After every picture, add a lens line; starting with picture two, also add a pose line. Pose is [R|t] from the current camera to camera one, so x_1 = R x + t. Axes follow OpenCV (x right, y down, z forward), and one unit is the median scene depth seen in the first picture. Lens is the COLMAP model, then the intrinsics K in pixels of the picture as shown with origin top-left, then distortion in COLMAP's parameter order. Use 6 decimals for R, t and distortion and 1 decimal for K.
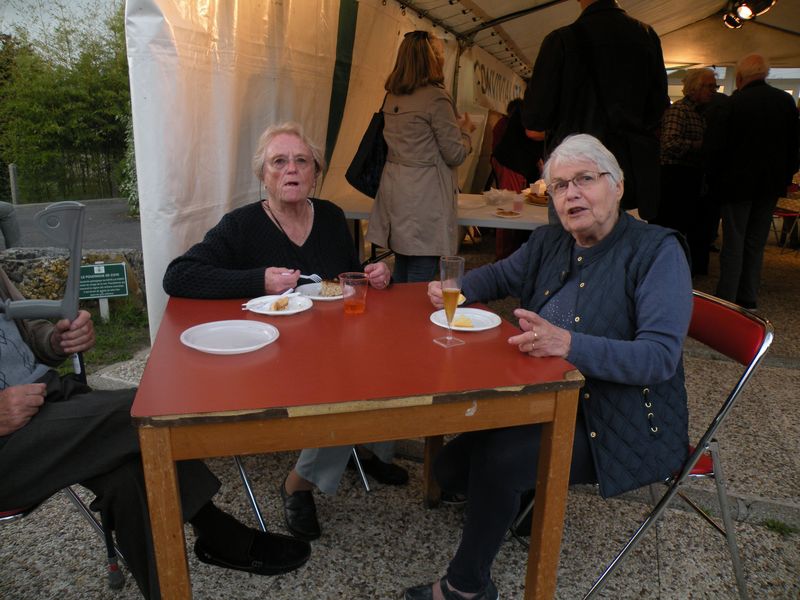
lens RADIAL K [[622.0, 0, 400.0], [0, 622.0, 300.0], [0, 0, 1]] dist [-0.168339, 0.123377]
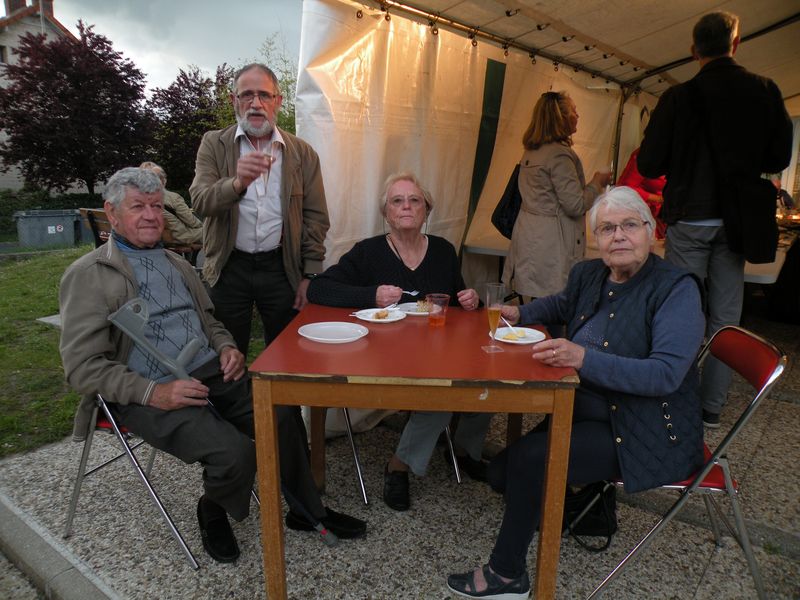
lens RADIAL K [[622.0, 0, 400.0], [0, 622.0, 300.0], [0, 0, 1]] dist [-0.168339, 0.123377]
pose [[0.950781, 0.058007, -0.304386, 0.210586], [-0.076140, 0.995940, -0.048033, 0.031316], [0.300364, 0.068845, 0.951337, -0.213322]]
